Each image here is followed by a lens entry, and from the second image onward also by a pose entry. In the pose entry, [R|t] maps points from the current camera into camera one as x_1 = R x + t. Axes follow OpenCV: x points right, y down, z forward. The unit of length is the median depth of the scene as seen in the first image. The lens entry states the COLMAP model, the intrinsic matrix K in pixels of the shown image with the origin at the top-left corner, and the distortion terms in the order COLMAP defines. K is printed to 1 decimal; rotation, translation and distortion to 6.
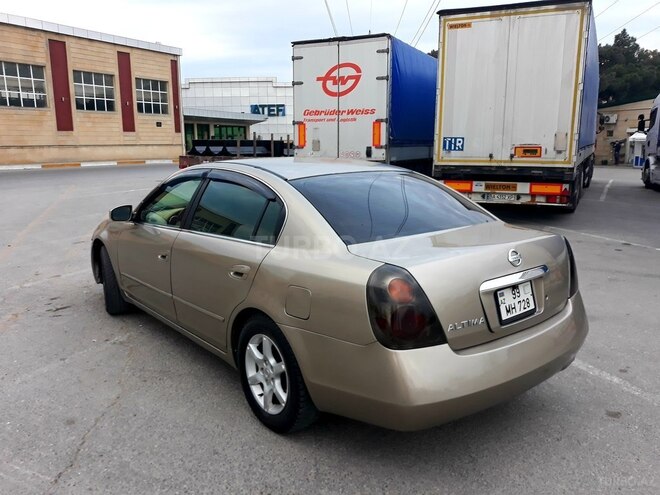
lens RADIAL K [[542.6, 0, 344.4], [0, 542.6, 251.3], [0, 0, 1]] dist [0.001951, -0.022833]
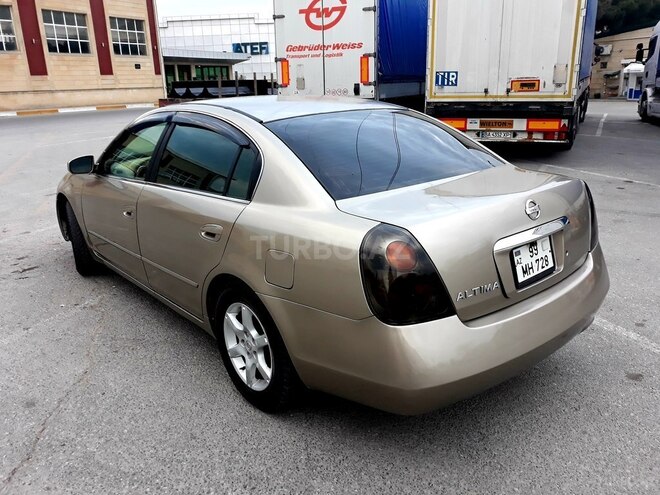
lens RADIAL K [[542.6, 0, 340.8], [0, 542.6, 239.0], [0, 0, 1]] dist [0.001951, -0.022833]
pose [[0.999601, -0.026224, 0.010452, 0.002263], [0.025241, 0.996052, 0.085110, -0.015416], [-0.012643, -0.084812, 0.996317, 0.106941]]
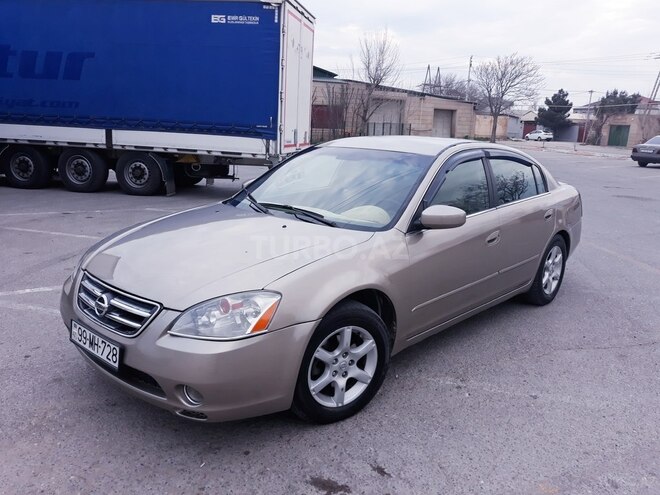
lens RADIAL K [[542.6, 0, 330.3], [0, 542.6, 247.6], [0, 0, 1]] dist [0.001951, -0.022833]
pose [[-0.140890, -0.214164, 0.966584, -1.254047], [0.158638, 0.958823, 0.235567, -0.257336], [-0.977233, 0.186526, -0.101114, 1.394909]]
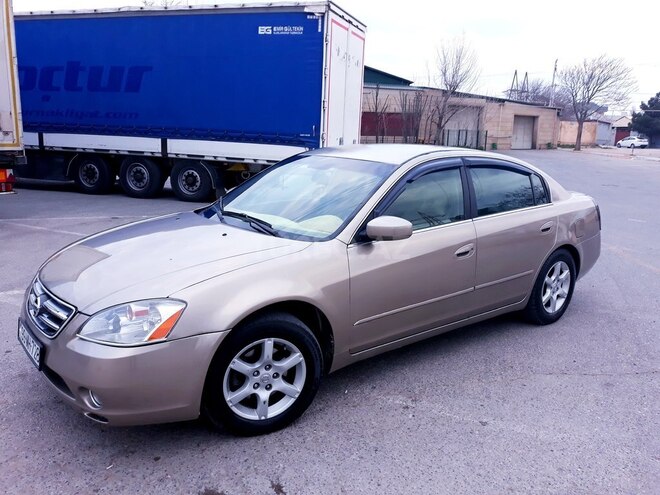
lens RADIAL K [[542.6, 0, 331.1], [0, 542.6, 249.1], [0, 0, 1]] dist [0.001951, -0.022833]
pose [[0.008103, -0.204723, 0.978786, -1.252067], [0.167311, 0.965298, 0.200517, -0.223818], [-0.985871, 0.162137, 0.042074, 1.187735]]
